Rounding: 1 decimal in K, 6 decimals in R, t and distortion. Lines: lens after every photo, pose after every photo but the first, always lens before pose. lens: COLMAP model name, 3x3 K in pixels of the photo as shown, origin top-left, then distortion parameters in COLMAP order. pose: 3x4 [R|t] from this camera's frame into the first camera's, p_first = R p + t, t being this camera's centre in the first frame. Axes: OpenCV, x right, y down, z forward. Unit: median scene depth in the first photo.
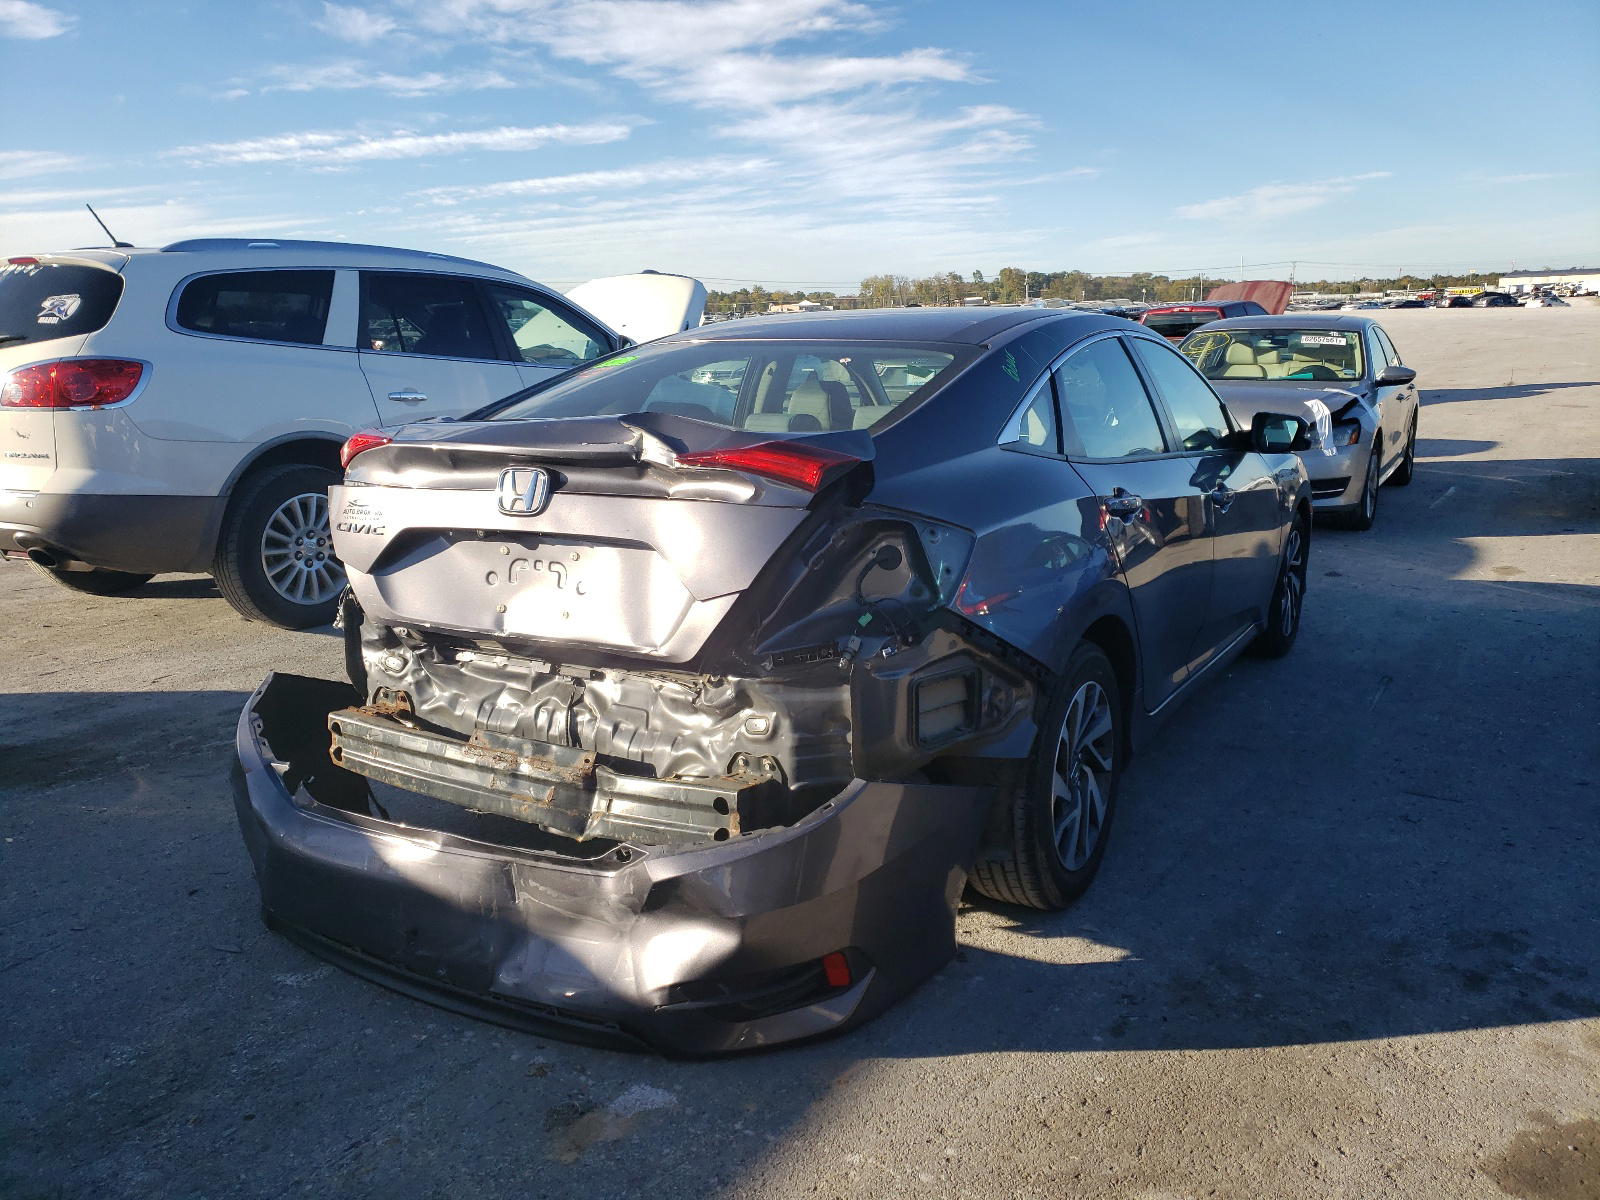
lens RADIAL K [[1206.9, 0, 800.4], [0, 1206.9, 578.3], [0, 0, 1]] dist [0.040304, -0.004269]
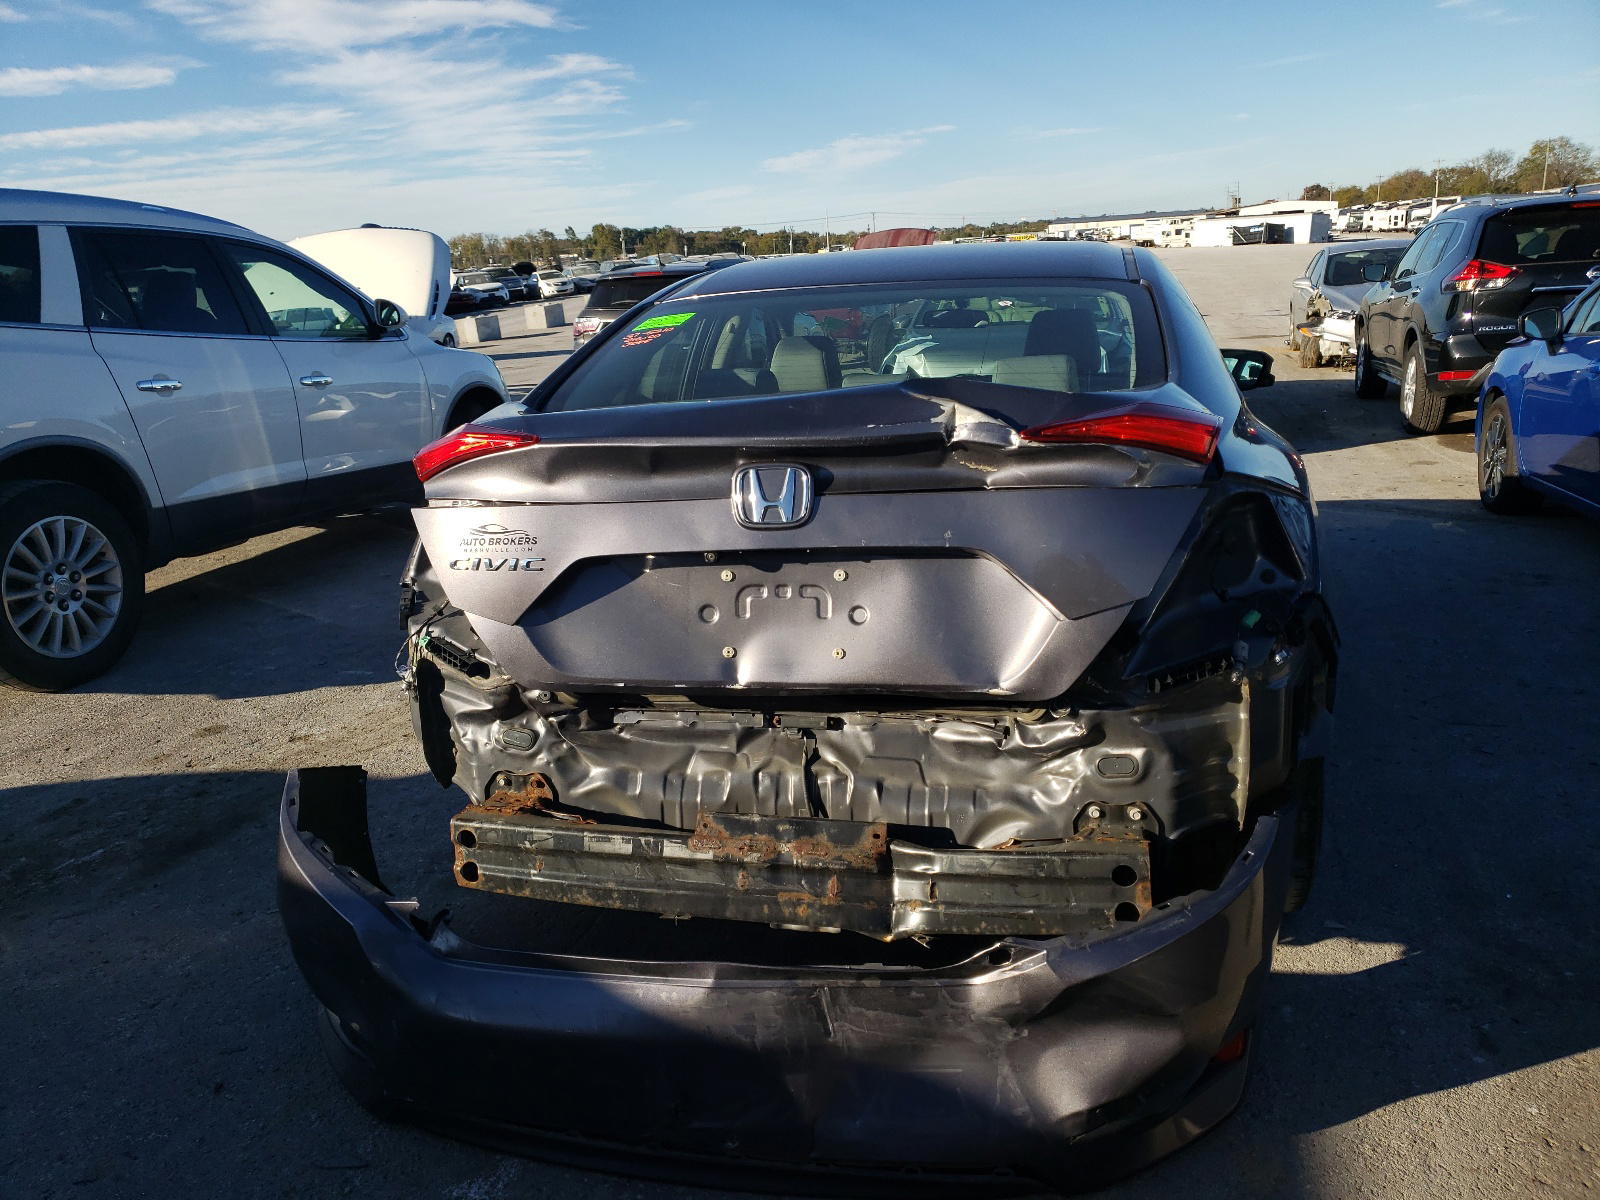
lens RADIAL K [[1219.4, 0, 800.0], [0, 1219.4, 600.0], [0, 0, 1]] dist [0.047111, -0.008555]
pose [[0.958265, -0.105775, 0.265594, -0.389957], [0.093009, 0.993842, 0.060228, -0.047777], [-0.270329, -0.033012, 0.962202, 0.250828]]
